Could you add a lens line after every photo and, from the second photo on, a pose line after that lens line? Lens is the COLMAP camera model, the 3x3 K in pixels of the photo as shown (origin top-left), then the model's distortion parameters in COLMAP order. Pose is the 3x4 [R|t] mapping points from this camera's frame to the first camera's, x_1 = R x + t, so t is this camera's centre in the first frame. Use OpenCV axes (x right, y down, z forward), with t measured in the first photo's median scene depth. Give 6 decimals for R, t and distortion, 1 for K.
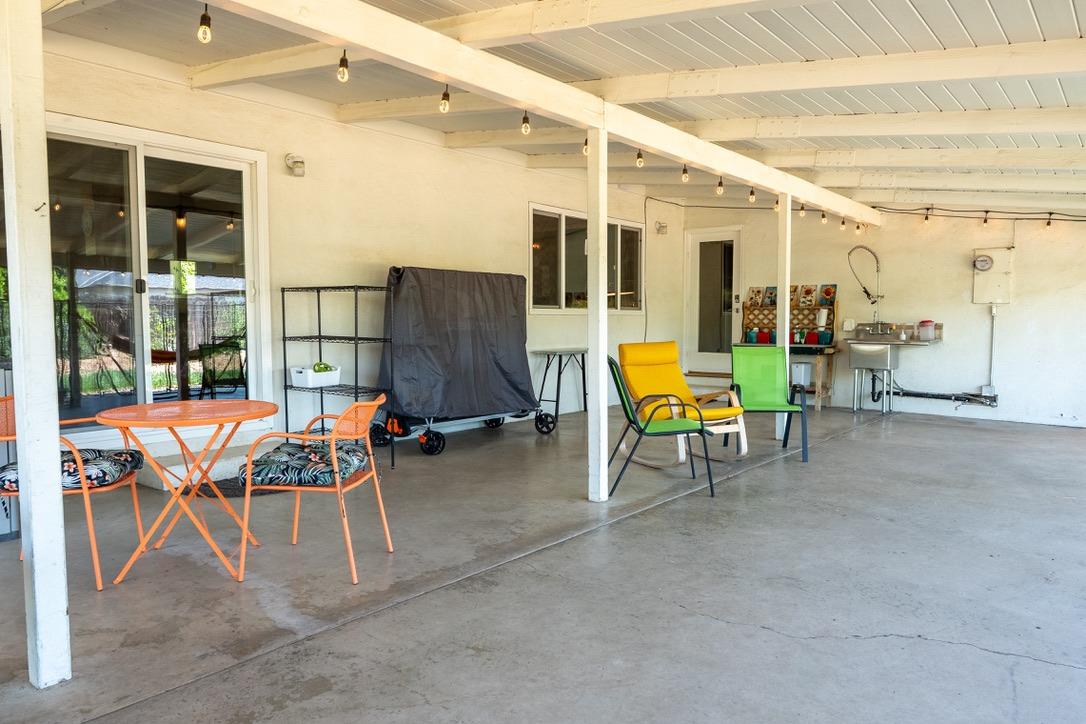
lens RADIAL K [[738.0, 0, 543.0], [0, 738.0, 362.0], [0, 0, 1]] dist [-0.004444, -0.004864]
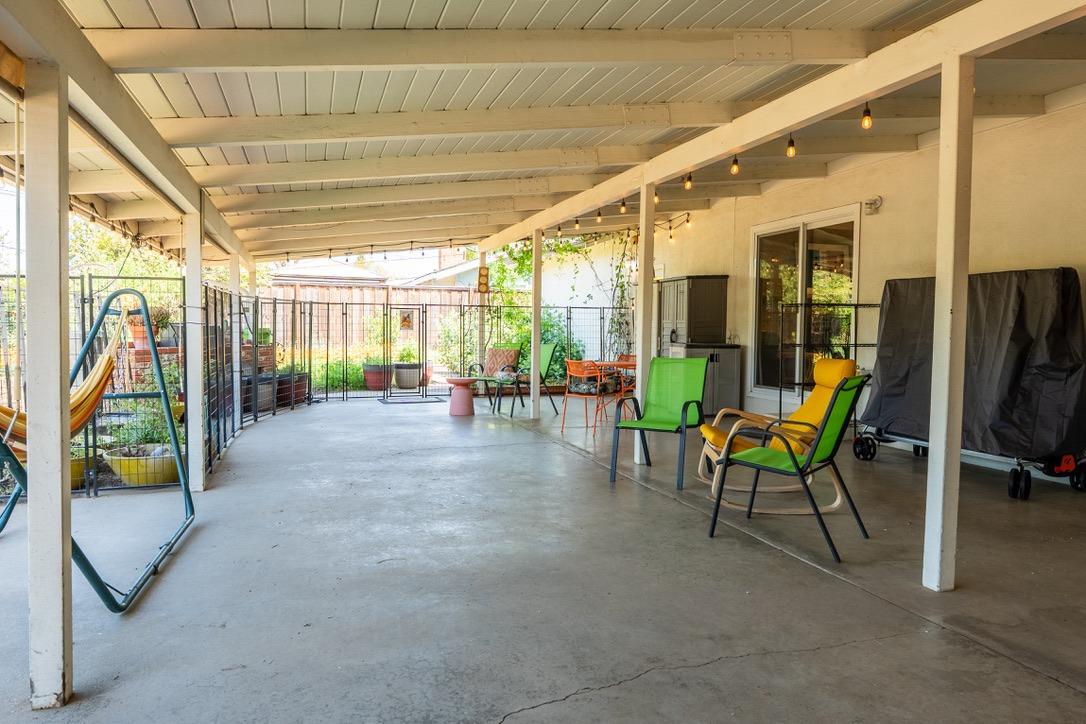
lens RADIAL K [[743.4, 0, 543.0], [0, 743.4, 362.0], [0, 0, 1]] dist [-0.000302, -0.000096]
pose [[-0.550772, 0.038159, -0.833783, 1.023808], [-0.055879, 0.995027, 0.082450, -0.078008], [0.832783, 0.092002, -0.545901, 1.254416]]
